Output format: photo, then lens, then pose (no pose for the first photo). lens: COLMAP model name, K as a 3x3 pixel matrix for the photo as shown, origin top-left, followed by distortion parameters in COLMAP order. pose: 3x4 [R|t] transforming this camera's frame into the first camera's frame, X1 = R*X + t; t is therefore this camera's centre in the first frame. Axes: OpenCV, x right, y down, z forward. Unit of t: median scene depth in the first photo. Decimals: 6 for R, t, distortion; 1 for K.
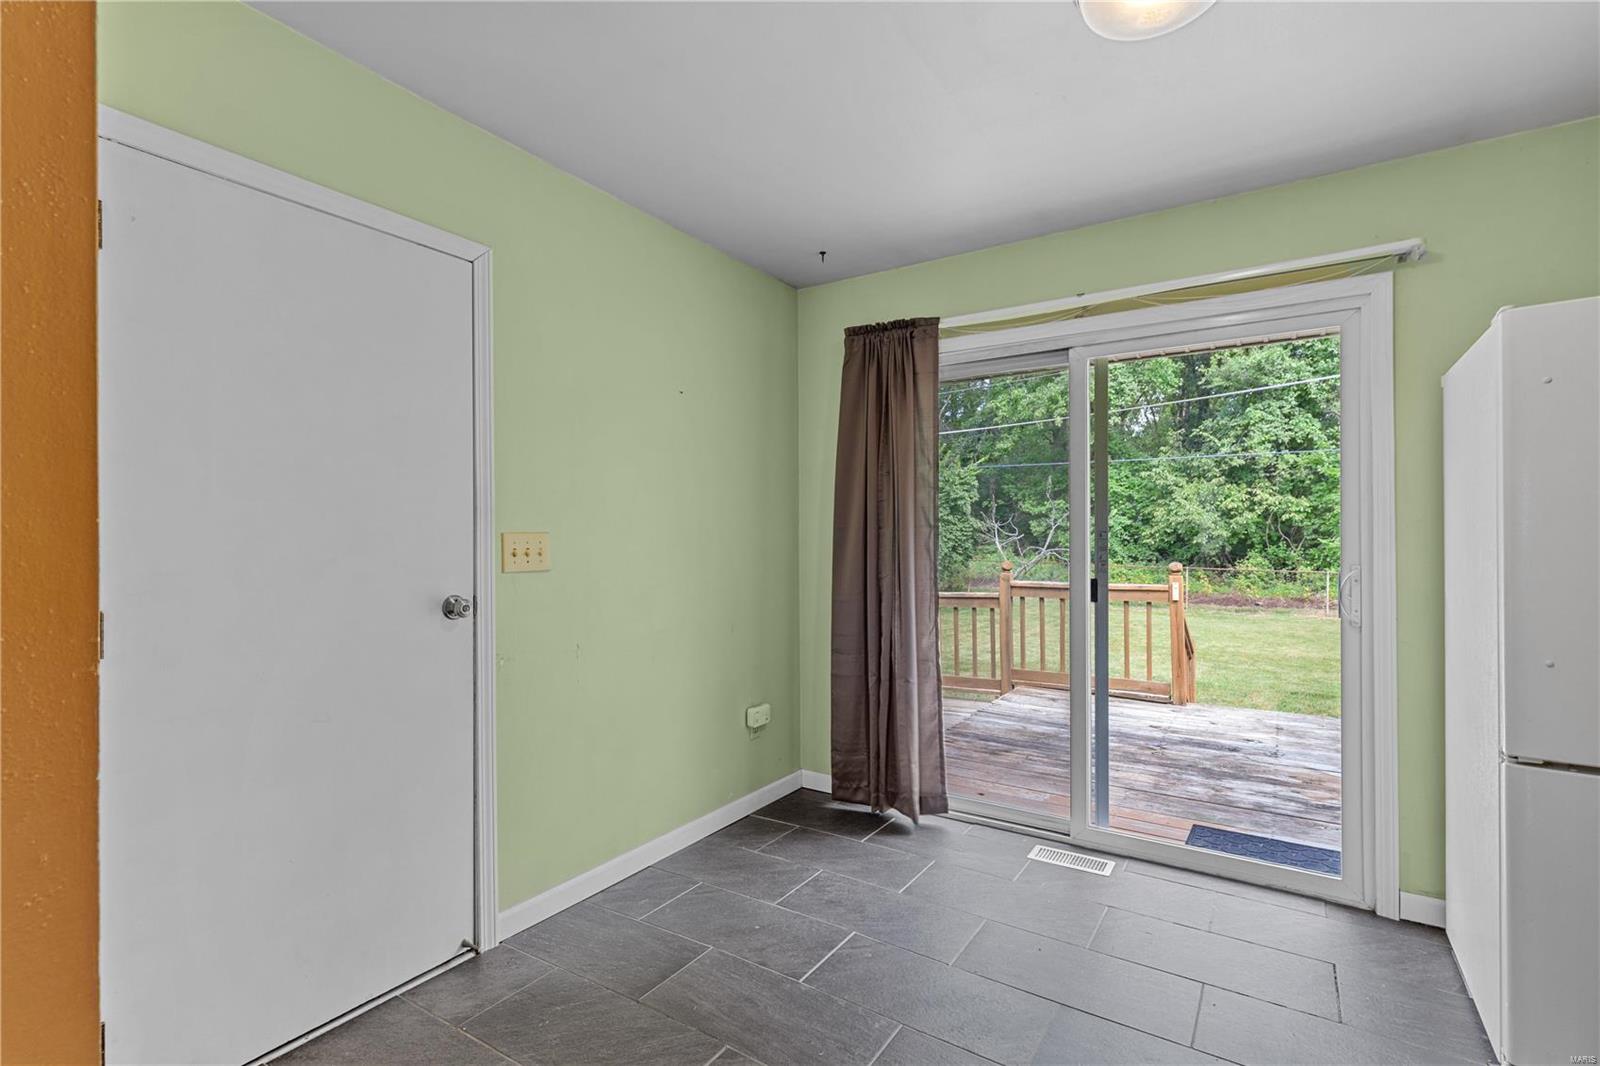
lens RADIAL K [[748.7, 0, 809.5], [0, 748.7, 536.4], [0, 0, 1]] dist [0.009729, -0.000403]
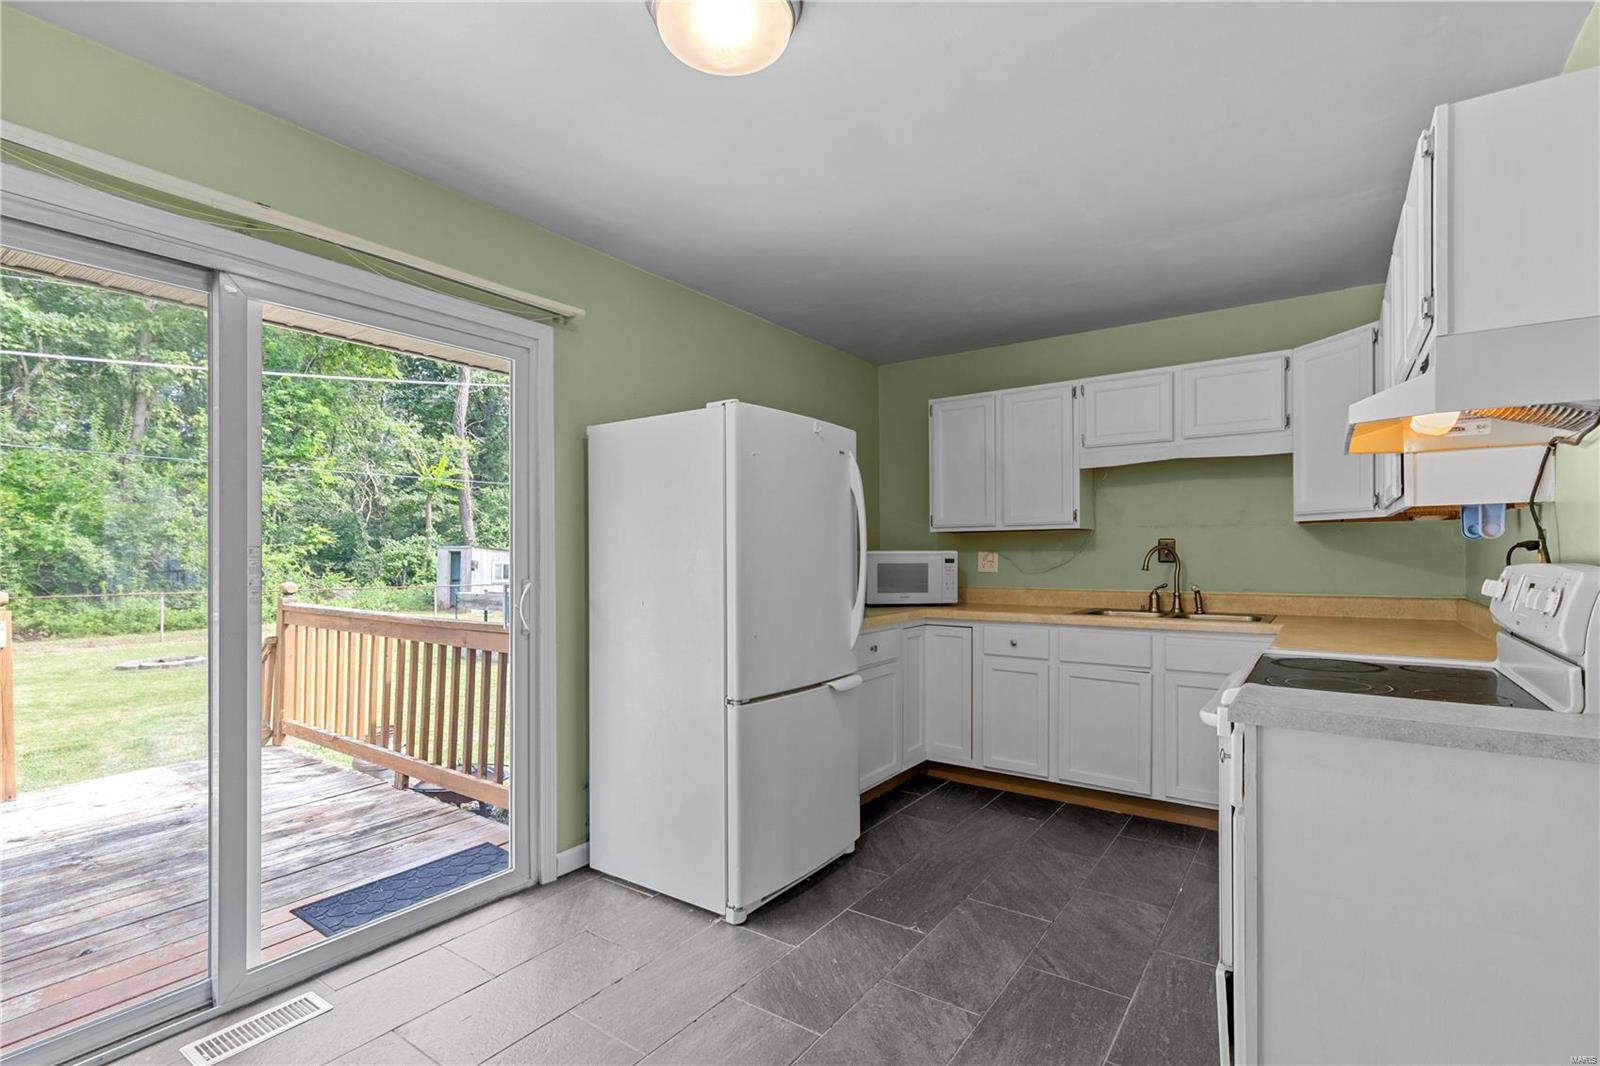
lens RADIAL K [[748.7, 0, 810.2], [0, 748.7, 535.0], [0, 0, 1]] dist [0.009729, -0.000403]
pose [[0.031950, 0.029296, 0.999060, -0.266668], [-0.000334, 0.999571, -0.029300, 0.006470], [-0.999489, 0.000602, 0.031946, 0.392895]]
